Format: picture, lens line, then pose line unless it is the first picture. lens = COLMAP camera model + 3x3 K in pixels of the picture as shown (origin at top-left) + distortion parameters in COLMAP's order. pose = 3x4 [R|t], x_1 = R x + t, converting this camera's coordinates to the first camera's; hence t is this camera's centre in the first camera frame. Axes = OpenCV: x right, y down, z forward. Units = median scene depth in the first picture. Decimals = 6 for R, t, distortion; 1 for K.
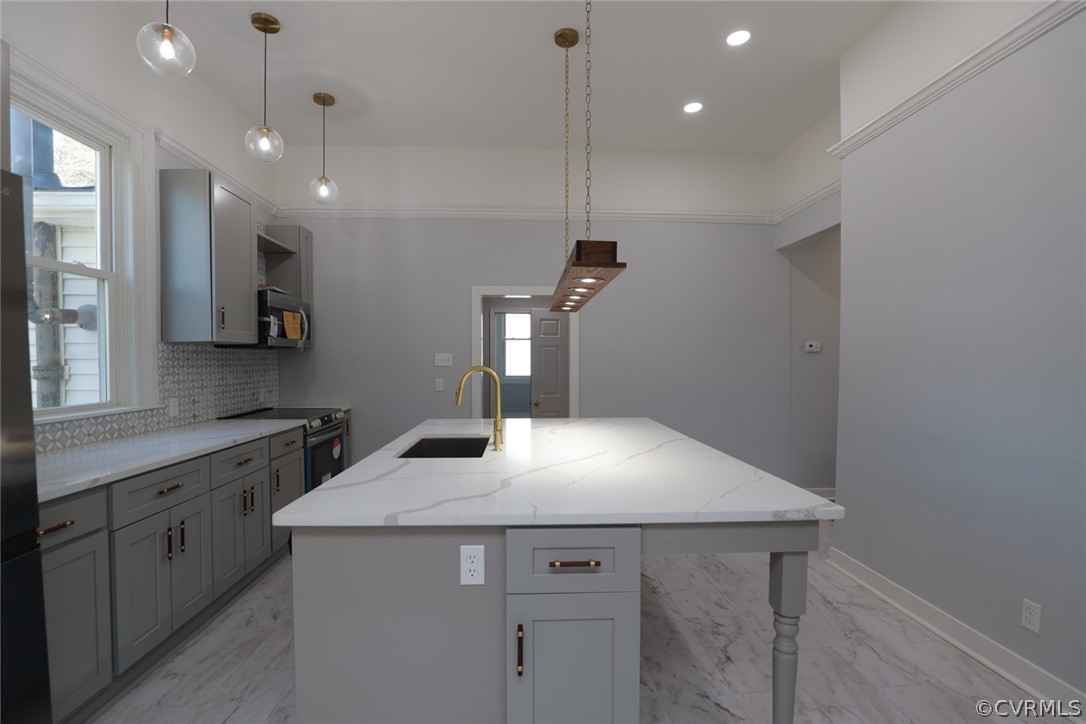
lens RADIAL K [[498.1, 0, 541.3], [0, 498.1, 365.4], [0, 0, 1]] dist [-0.033768, 0.007795]
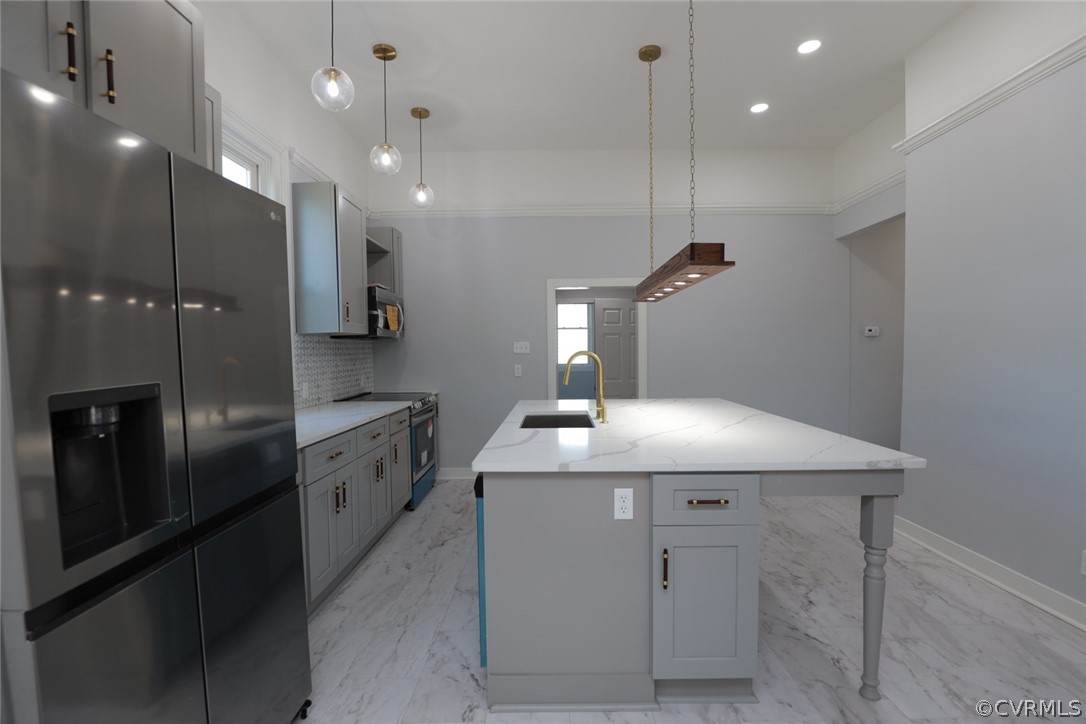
lens RADIAL K [[500.3, 0, 544.1], [0, 500.3, 364.4], [0, 0, 1]] dist [-0.033071, 0.007833]
pose [[0.998104, -0.009305, -0.060839, -0.130437], [0.010408, 0.999787, 0.017849, 0.010134], [0.060660, -0.018448, 0.997988, -0.140841]]
